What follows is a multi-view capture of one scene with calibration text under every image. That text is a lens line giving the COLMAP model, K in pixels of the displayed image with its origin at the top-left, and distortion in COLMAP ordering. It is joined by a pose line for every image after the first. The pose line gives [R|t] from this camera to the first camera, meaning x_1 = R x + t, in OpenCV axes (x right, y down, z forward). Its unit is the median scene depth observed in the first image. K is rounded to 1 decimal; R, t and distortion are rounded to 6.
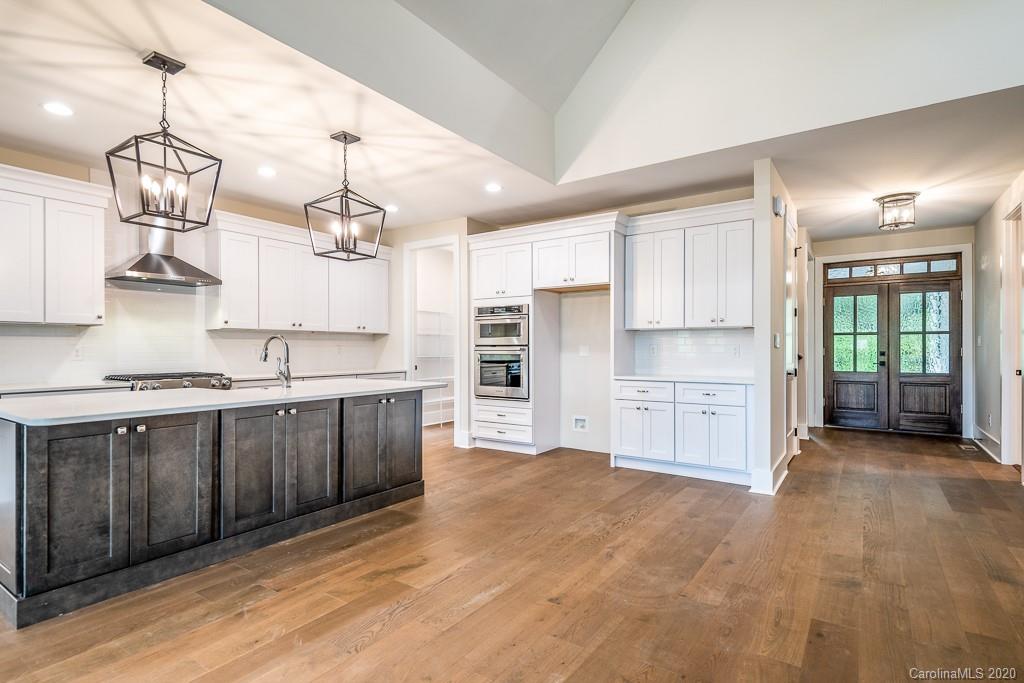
lens RADIAL K [[510.2, 0, 521.9], [0, 510.2, 349.3], [0, 0, 1]] dist [0.014549, -0.003843]
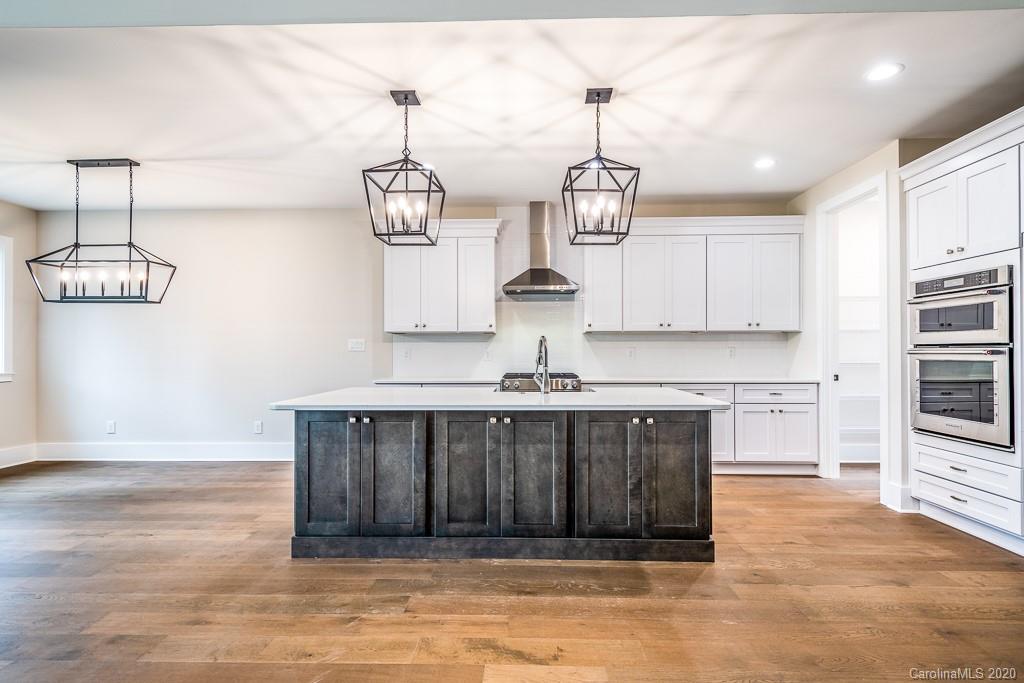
lens RADIAL K [[510.2, 0, 518.7], [0, 510.2, 350.3], [0, 0, 1]] dist [0.014549, -0.003843]
pose [[0.535722, -0.000789, -0.844394, 0.304518], [0.000342, 1.000000, -0.000717, -0.002559], [0.844394, 0.000095, 0.535722, 0.485300]]
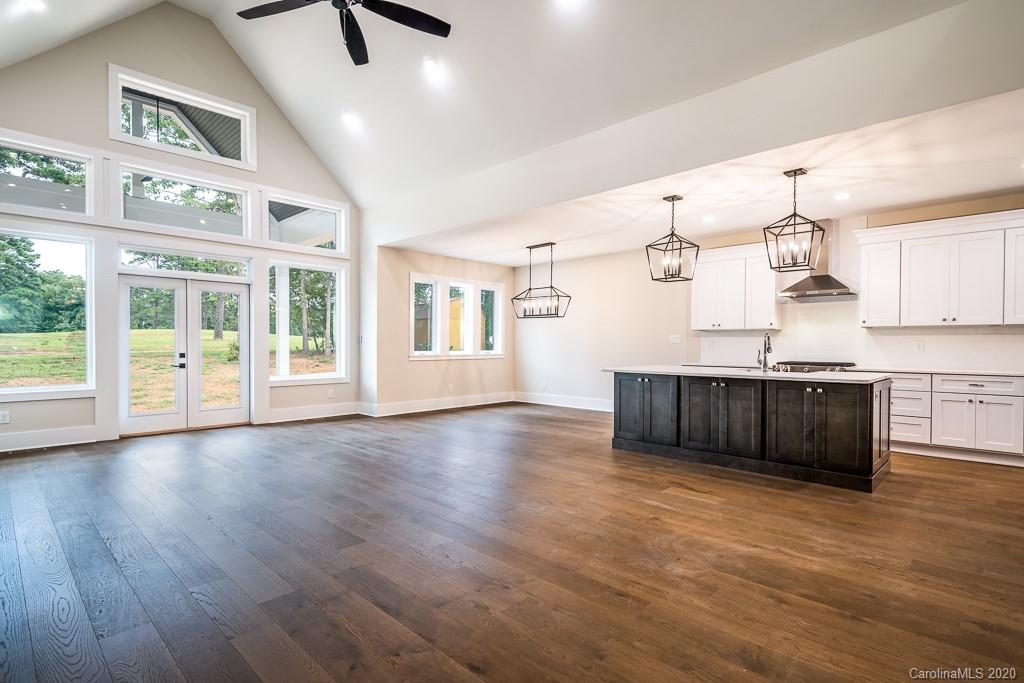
lens RADIAL K [[510.2, 0, 515.4], [0, 510.2, 348.9], [0, 0, 1]] dist [0.014549, -0.003843]
pose [[-0.169770, 0.011755, -0.985414, 1.069307], [-0.003552, 0.999915, 0.012540, -0.002348], [0.985477, 0.005629, -0.169714, 0.592086]]
